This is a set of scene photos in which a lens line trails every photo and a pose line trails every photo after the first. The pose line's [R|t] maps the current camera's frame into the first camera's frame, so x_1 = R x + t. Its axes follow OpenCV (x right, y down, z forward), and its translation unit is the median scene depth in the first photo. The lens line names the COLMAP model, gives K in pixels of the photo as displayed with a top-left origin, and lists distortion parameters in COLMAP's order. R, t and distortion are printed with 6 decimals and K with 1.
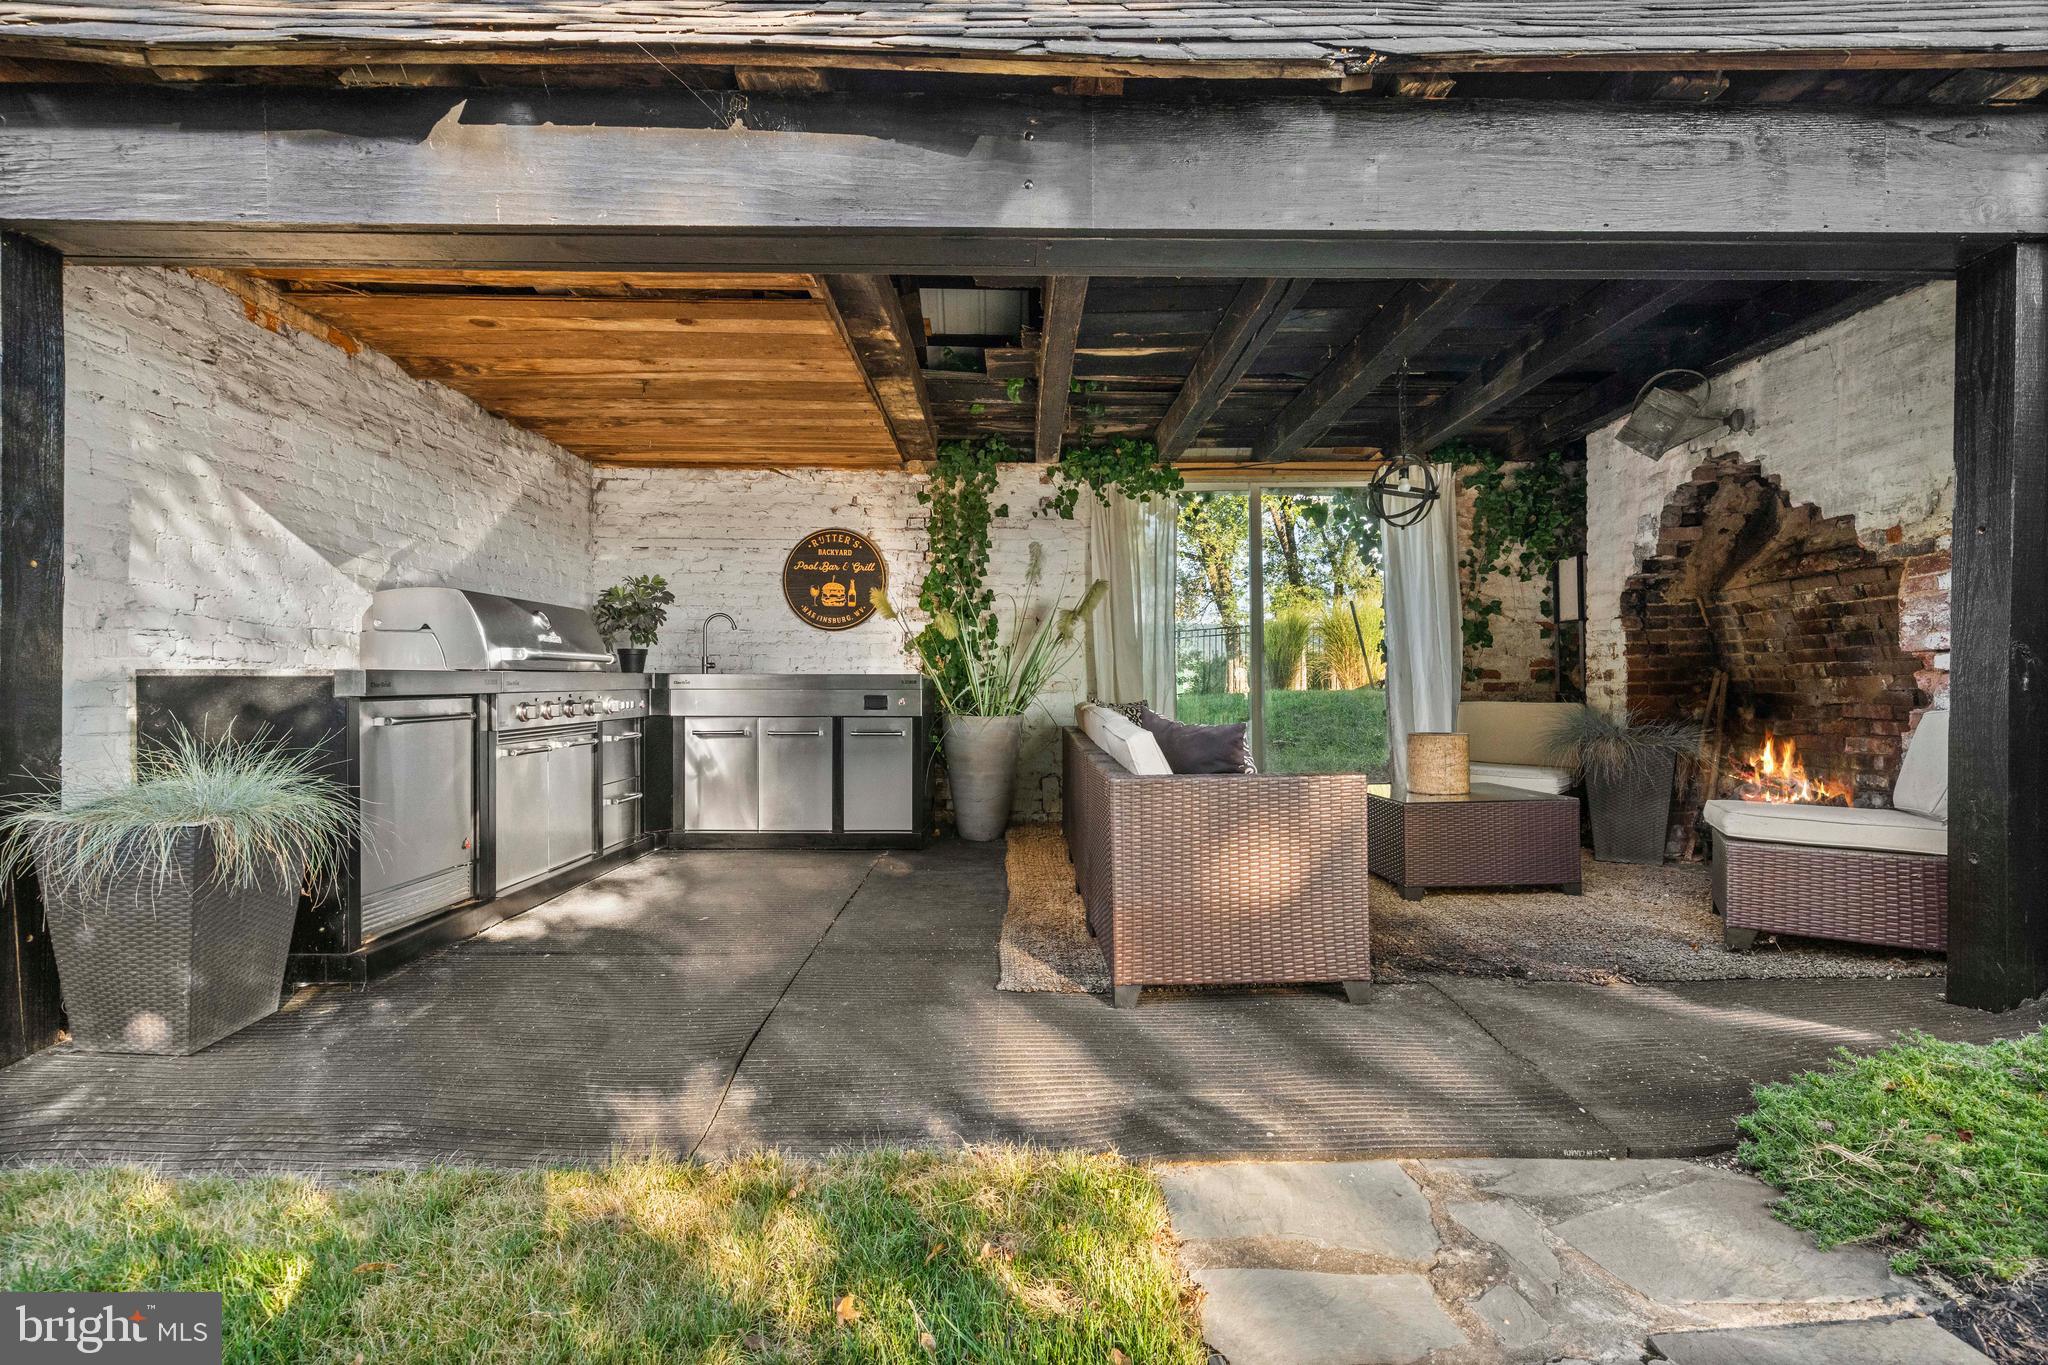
lens RADIAL K [[926.6, 0, 1024.0], [0, 926.6, 682.5], [0, 0, 1]] dist [0.001195, 0.000316]
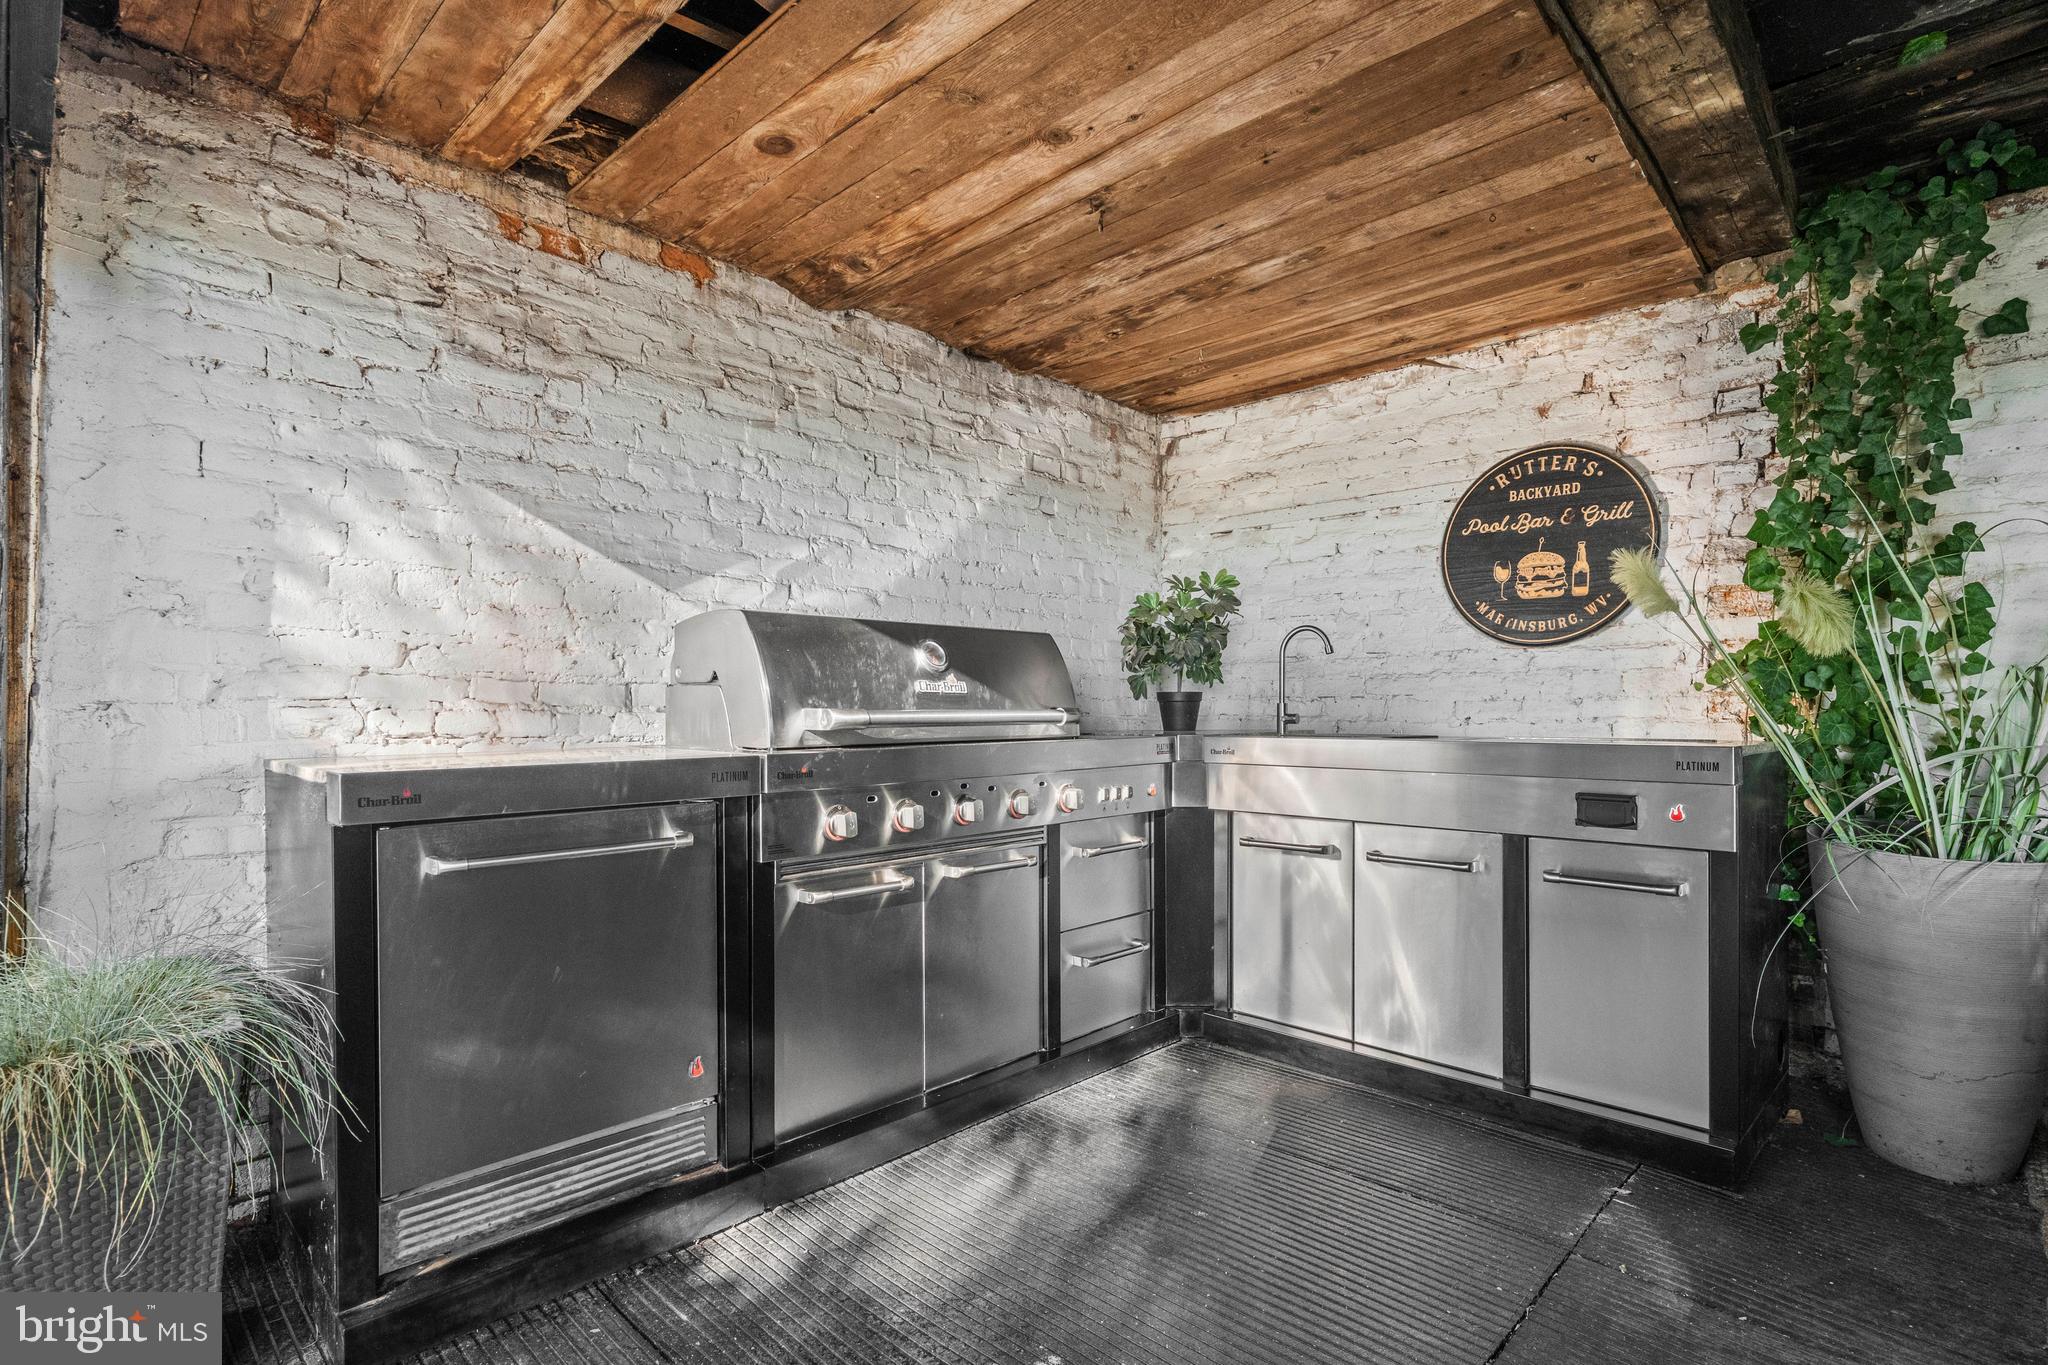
lens RADIAL K [[985.1, 0, 1034.9], [0, 985.1, 714.6], [0, 0, 1]] dist [0.000147, 0.000429]
pose [[0.714596, -0.000348, -0.699538, -0.029747], [0.005380, 0.999973, 0.004998, -0.026314], [0.699517, -0.007335, 0.714578, 0.486026]]
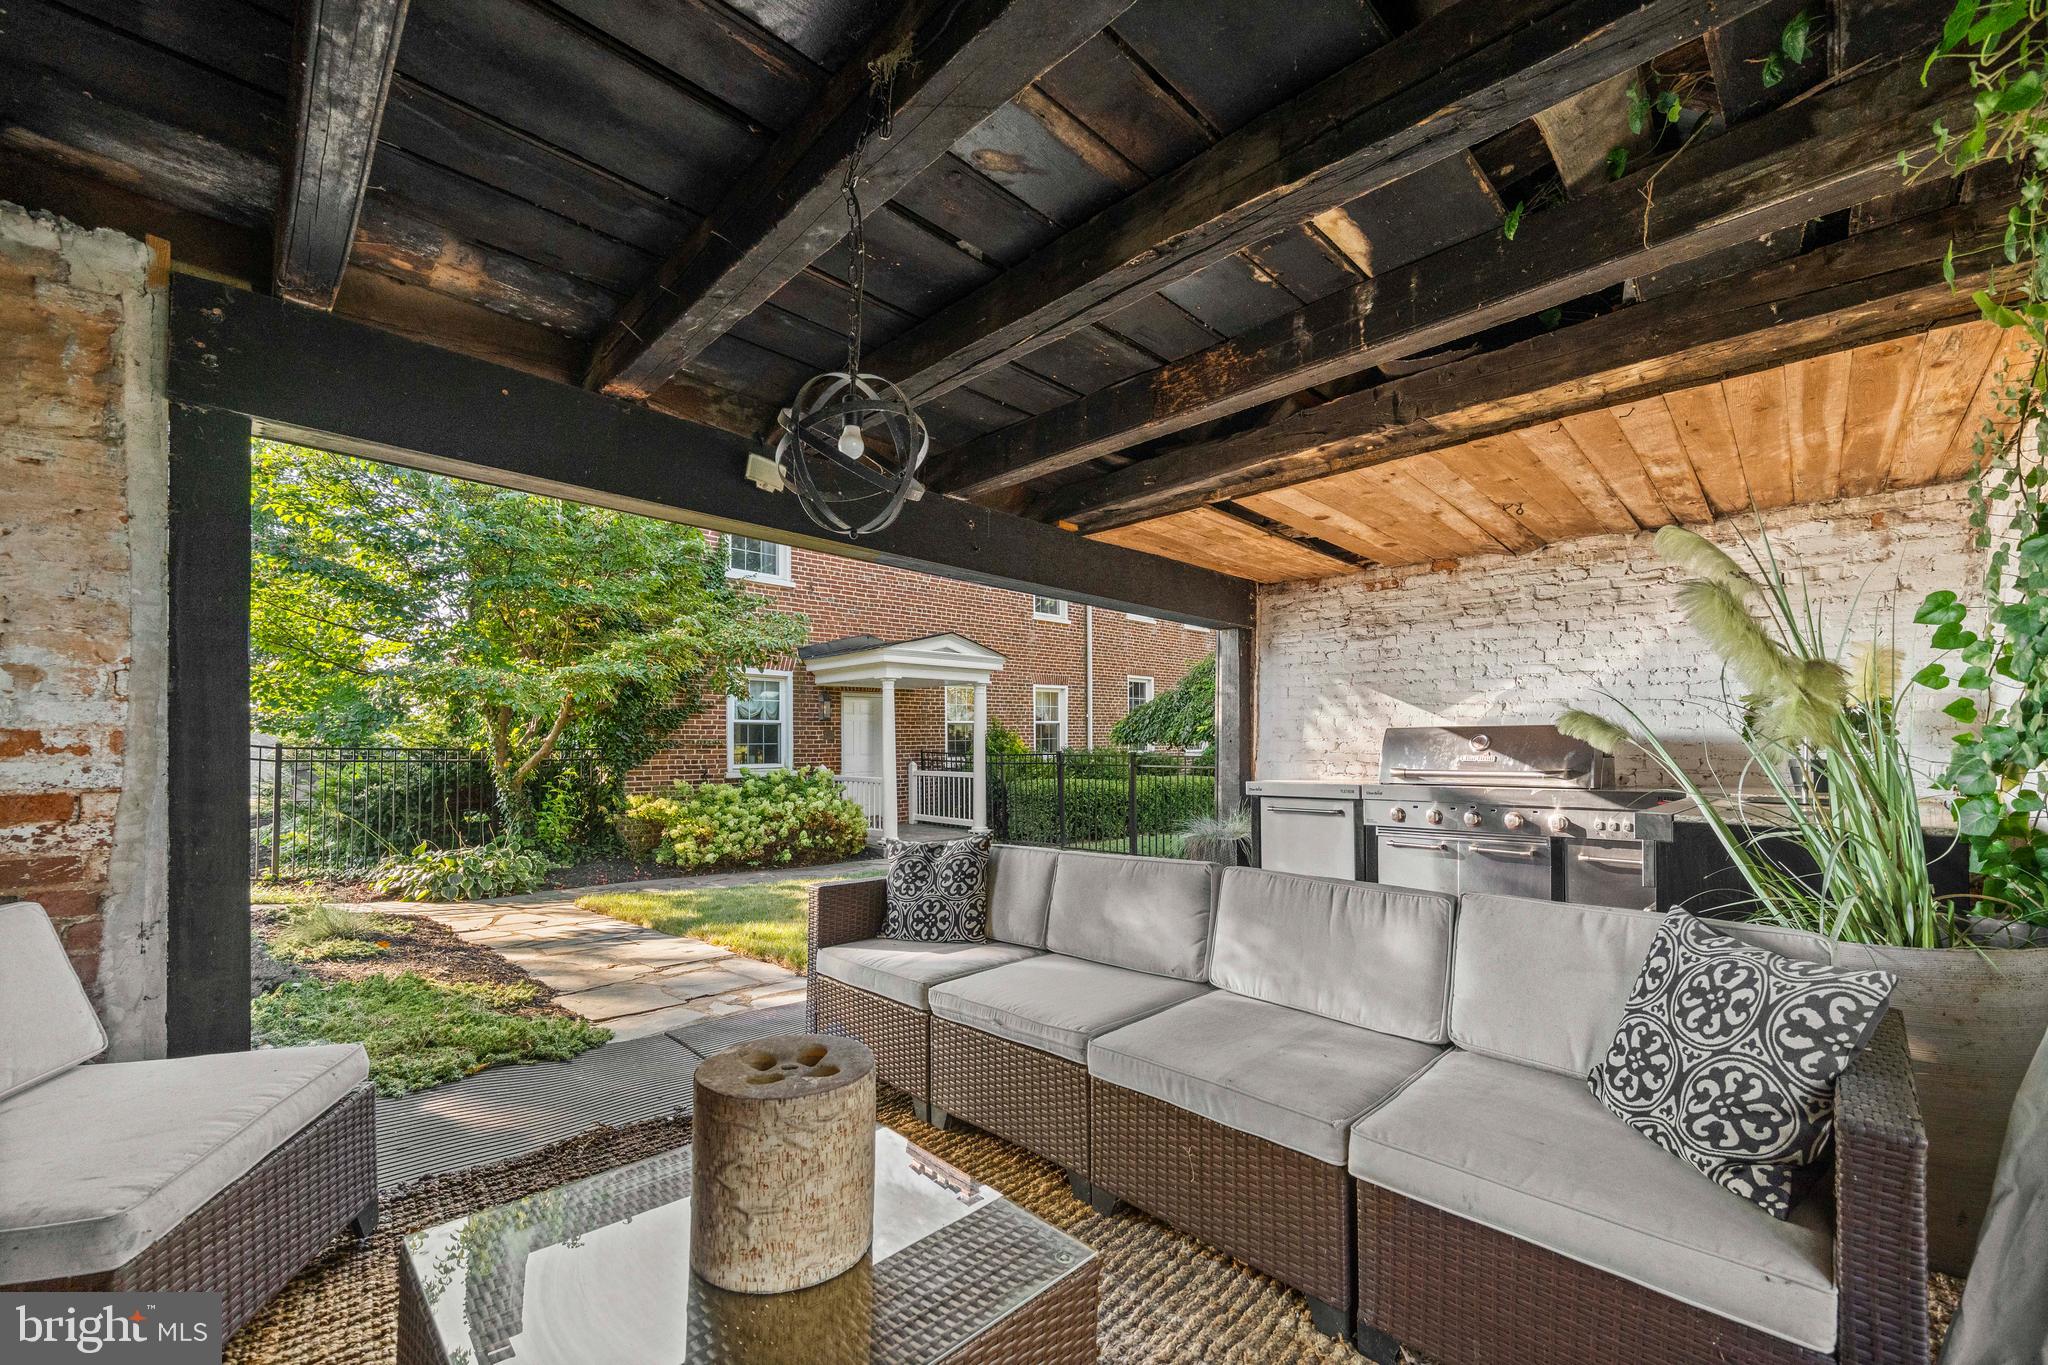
lens RADIAL K [[807.2, 0, 1030.3], [0, 807.2, 729.6], [0, 0, 1]] dist [-0.000415, -0.000059]
pose [[-0.721233, -0.009865, -0.692622, 0.504637], [0.006750, 0.999751, -0.021268, -0.053939], [0.692660, -0.020015, -0.720987, 1.097379]]
